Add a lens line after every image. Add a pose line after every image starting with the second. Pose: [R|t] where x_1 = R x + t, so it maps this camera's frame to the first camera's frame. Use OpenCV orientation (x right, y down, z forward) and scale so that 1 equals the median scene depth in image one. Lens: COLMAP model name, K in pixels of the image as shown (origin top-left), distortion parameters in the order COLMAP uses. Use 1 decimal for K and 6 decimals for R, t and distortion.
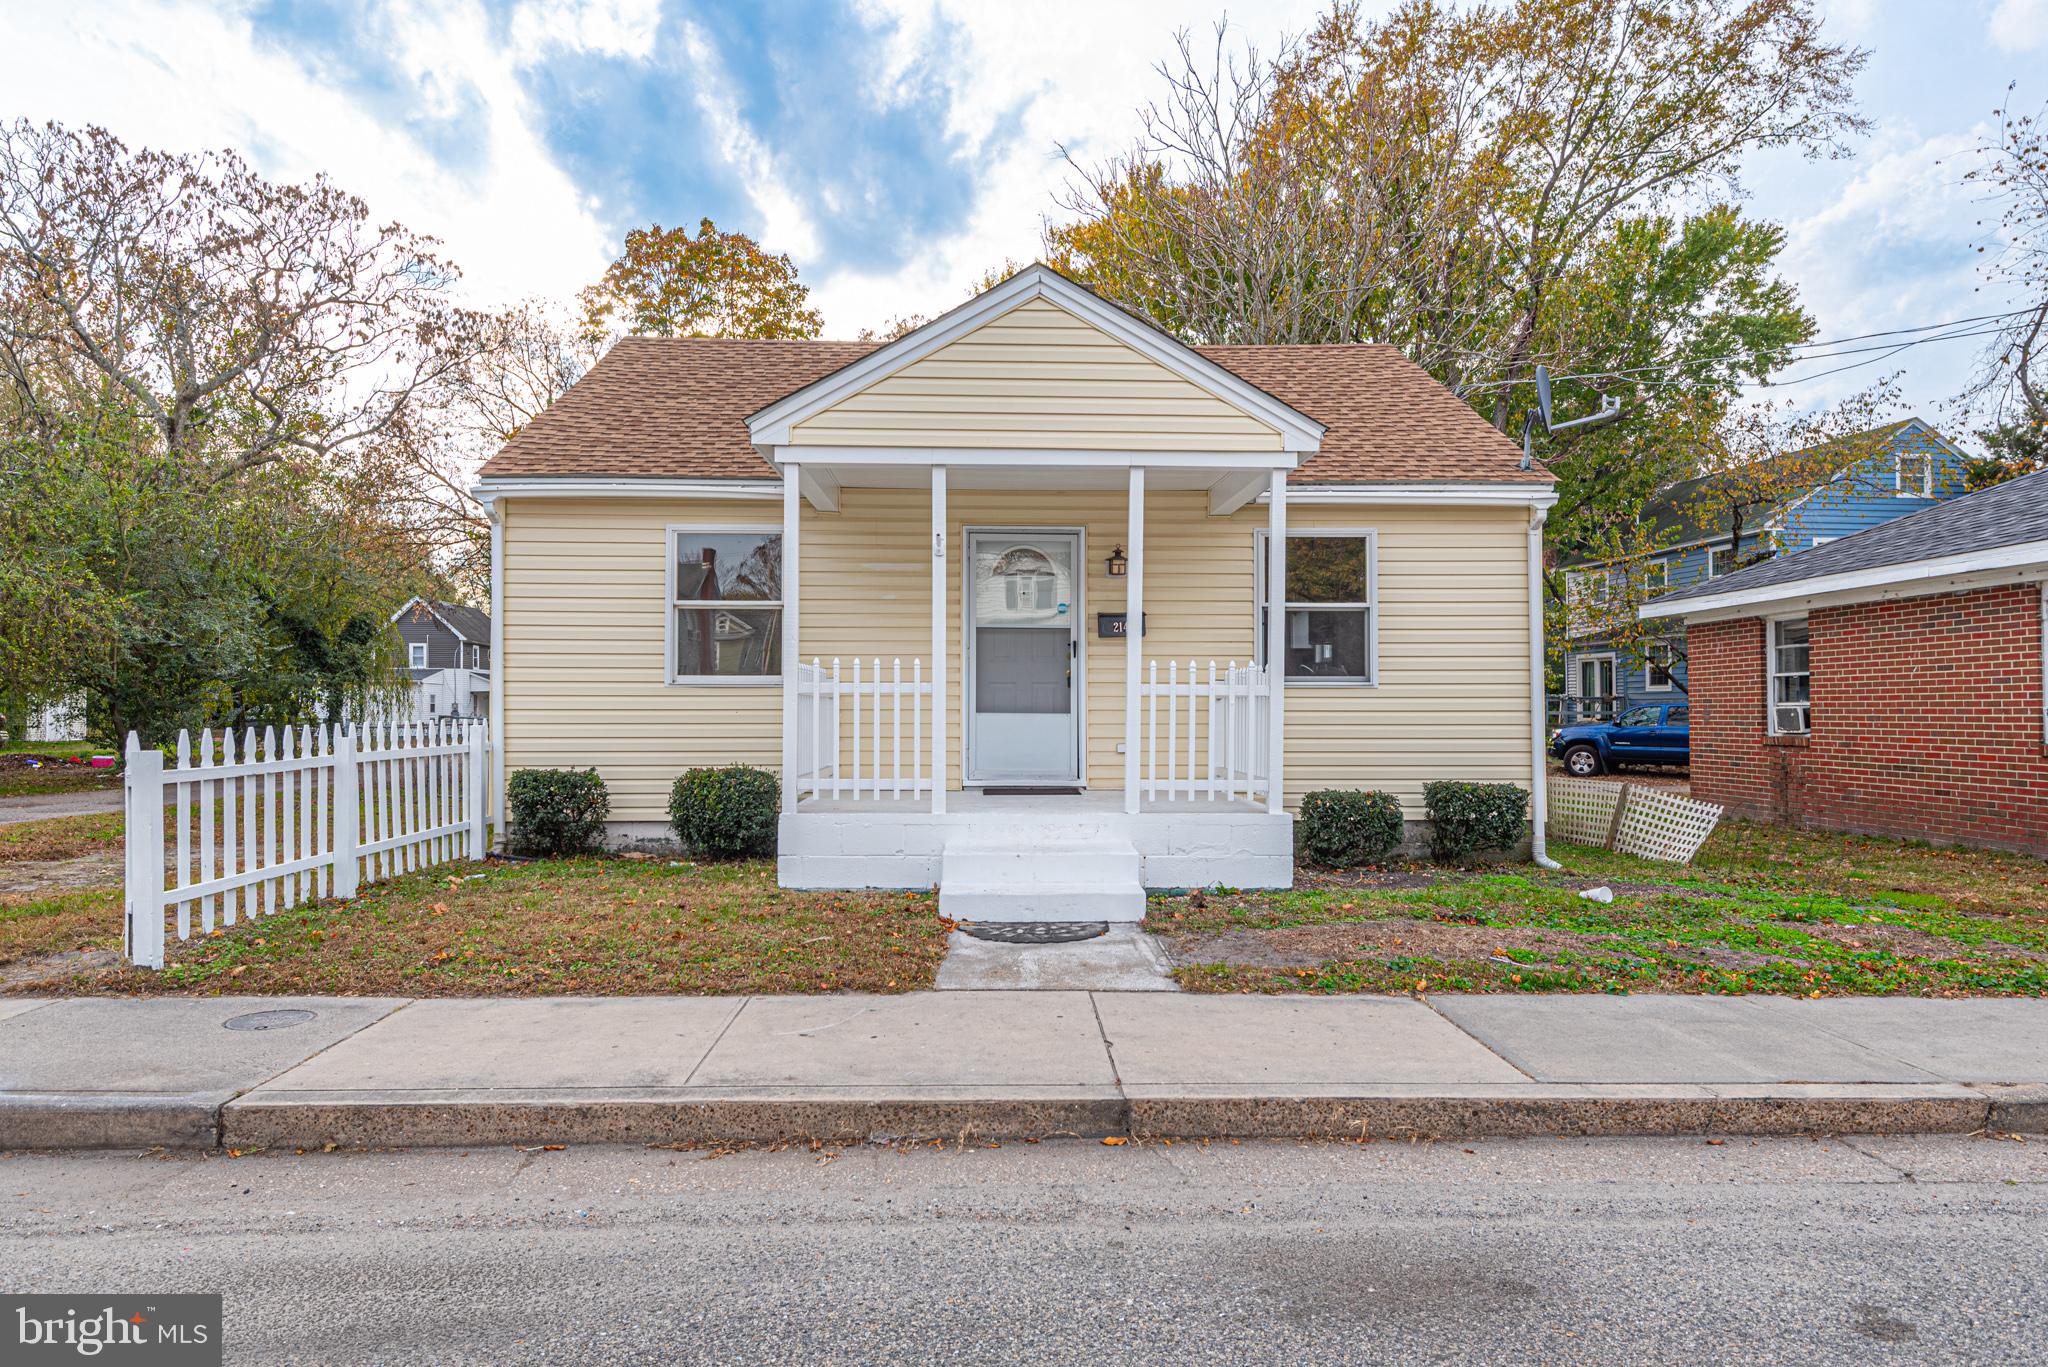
lens RADIAL K [[1295.8, 0, 1016.2], [0, 1295.8, 691.5], [0, 0, 1]] dist [0.017011, -0.008108]
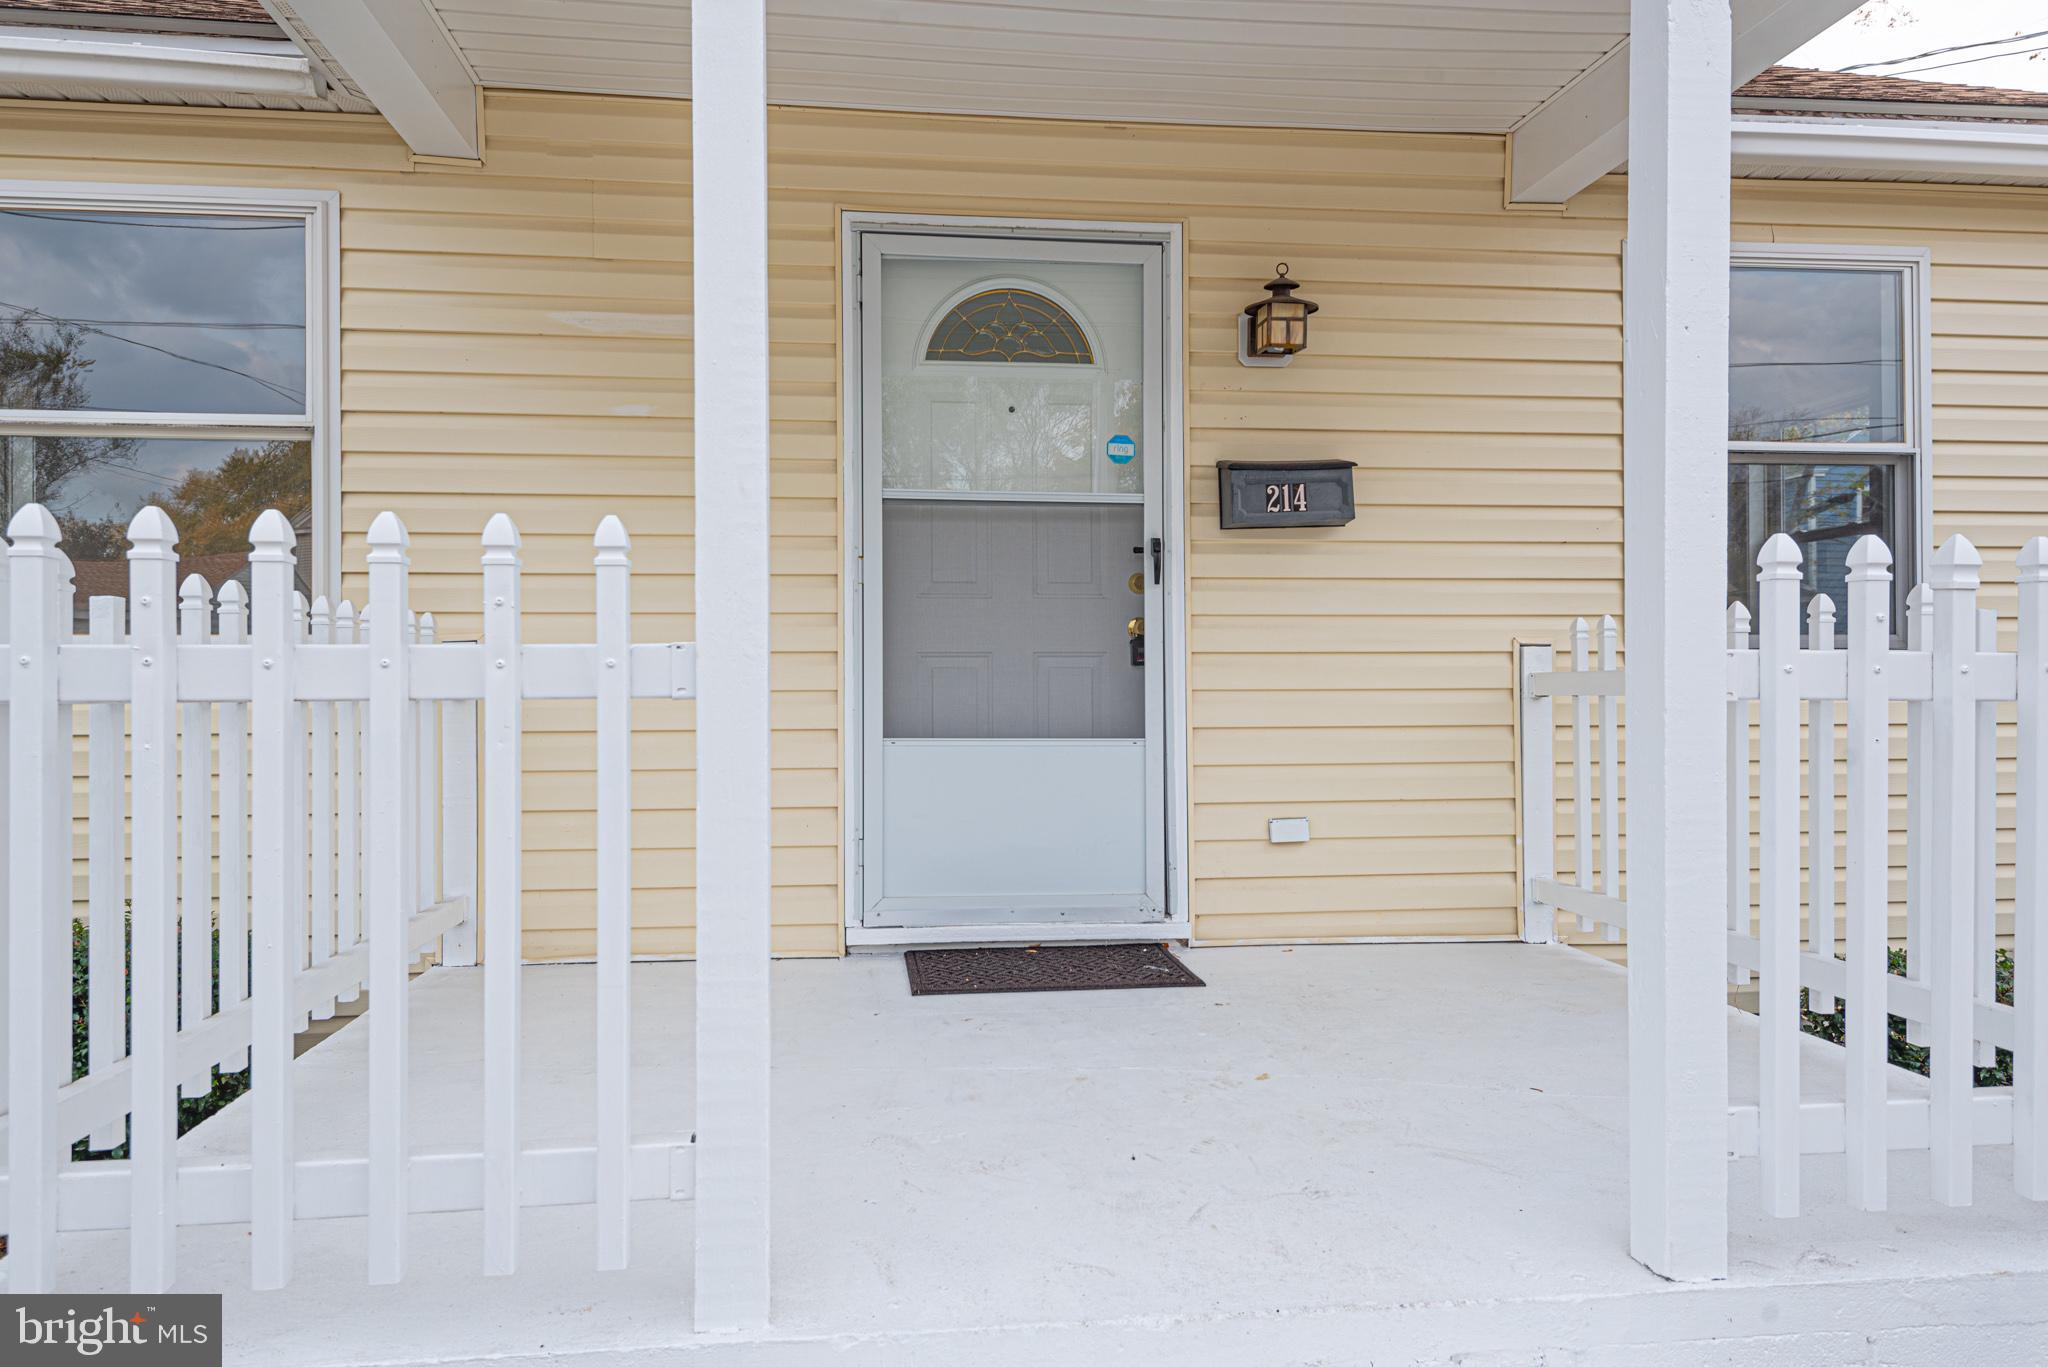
lens RADIAL K [[1295.8, 0, 1026.6], [0, 1295.8, 687.2], [0, 0, 1]] dist [0.017011, -0.008108]
pose [[0.994914, -0.005335, 0.100584, -0.027812], [0.004153, 0.999920, 0.011959, -0.001699], [-0.100639, -0.011480, 0.994857, 0.644127]]
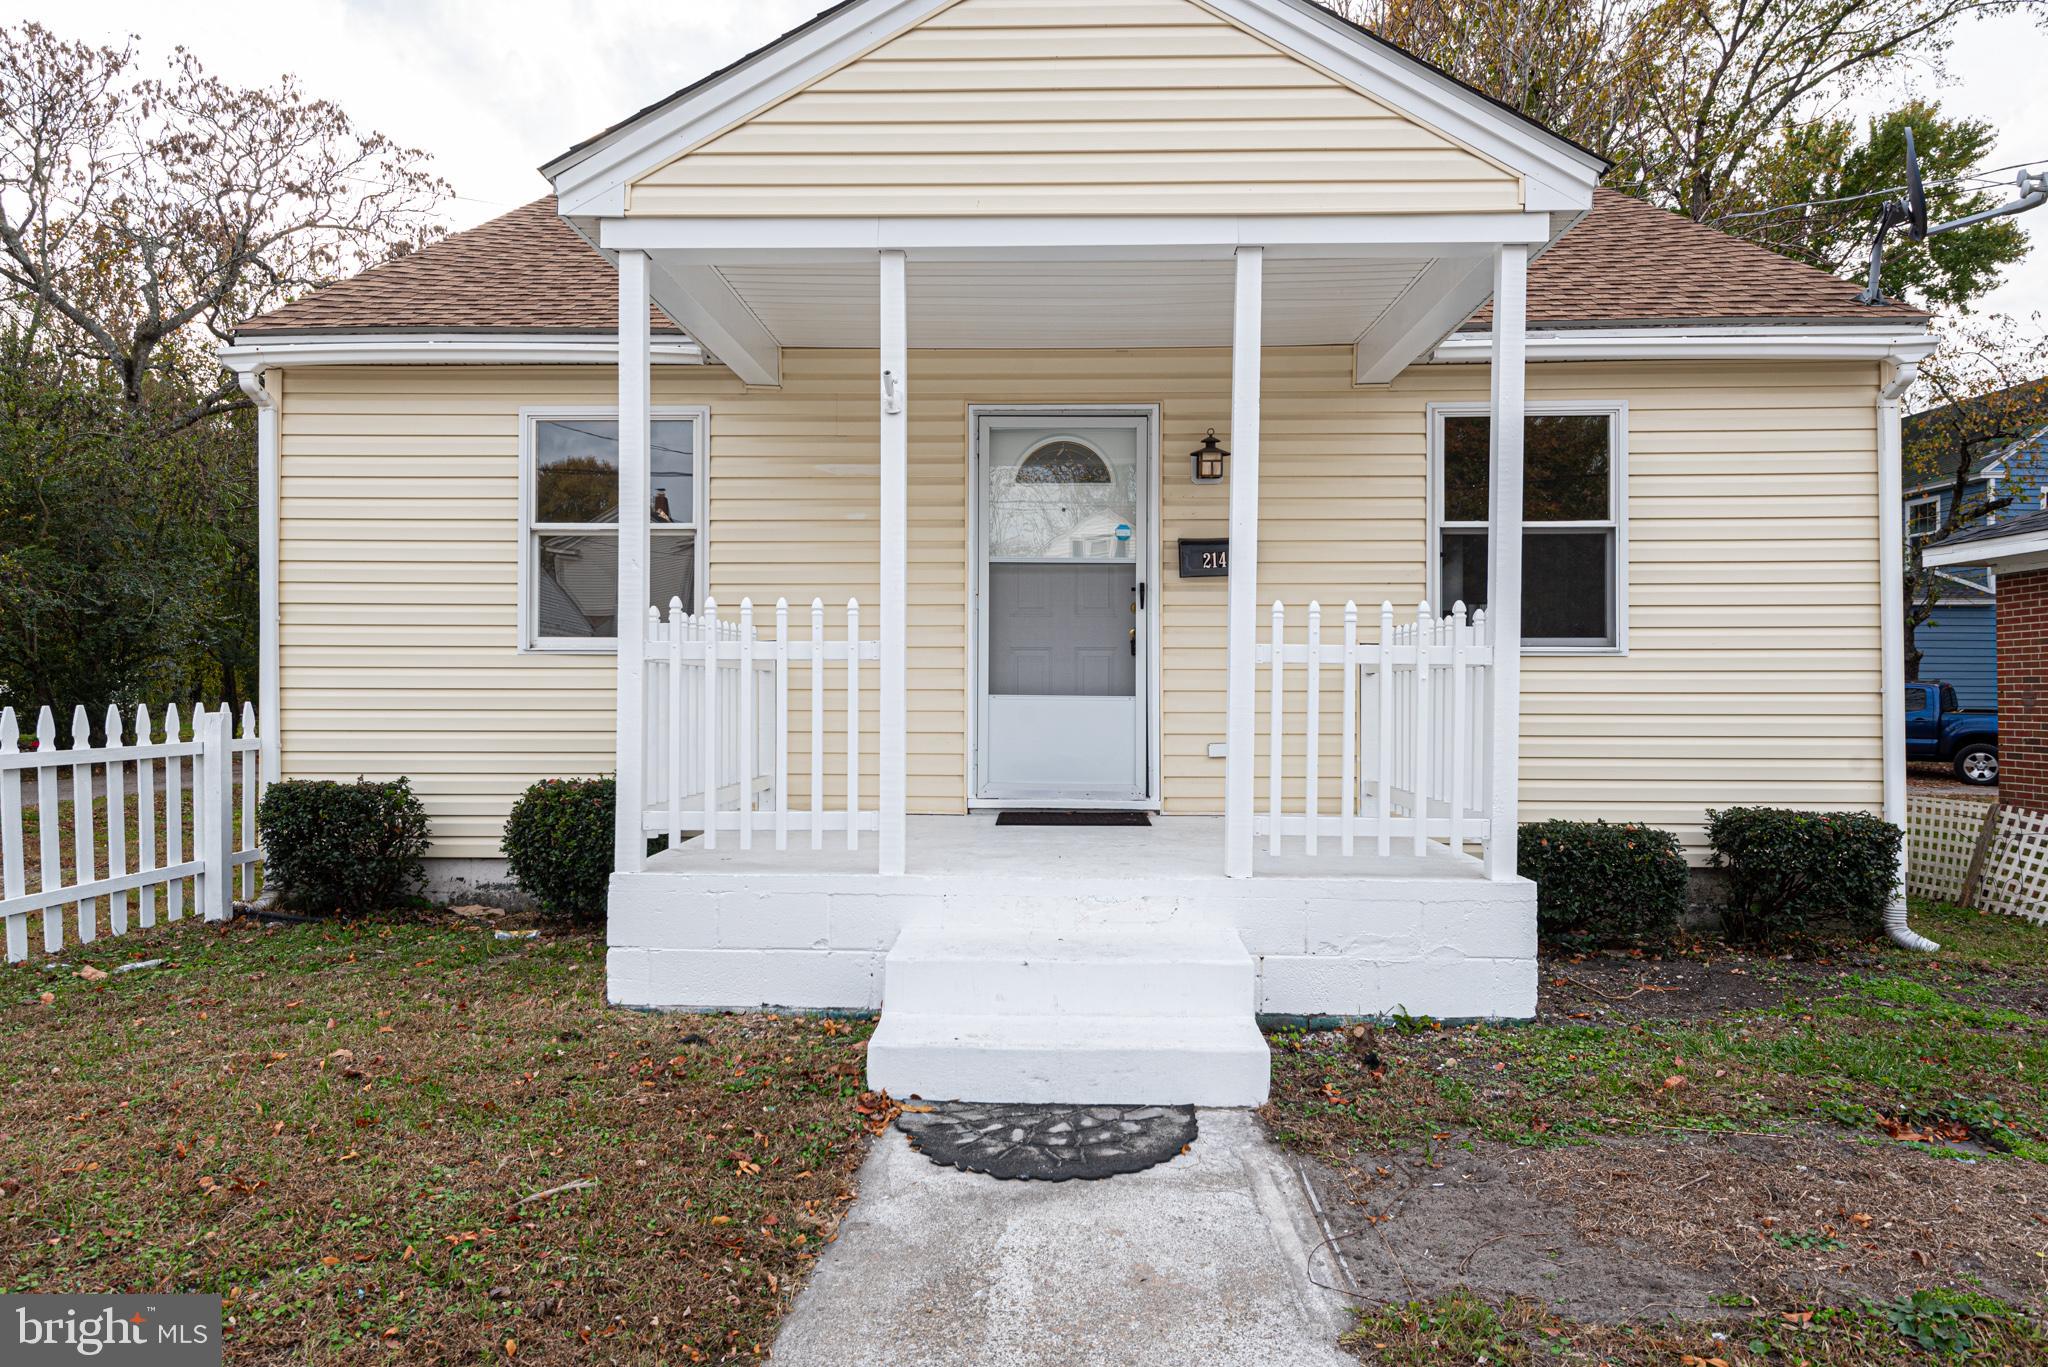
lens RADIAL K [[1295.8, 0, 1029.0], [0, 1295.8, 689.7], [0, 0, 1]] dist [0.017011, -0.008108]
pose [[0.998533, 0.001552, -0.054133, 0.024012], [-0.000846, 0.999914, 0.013062, 0.005560], [0.054149, -0.012997, 0.998448, 0.357280]]
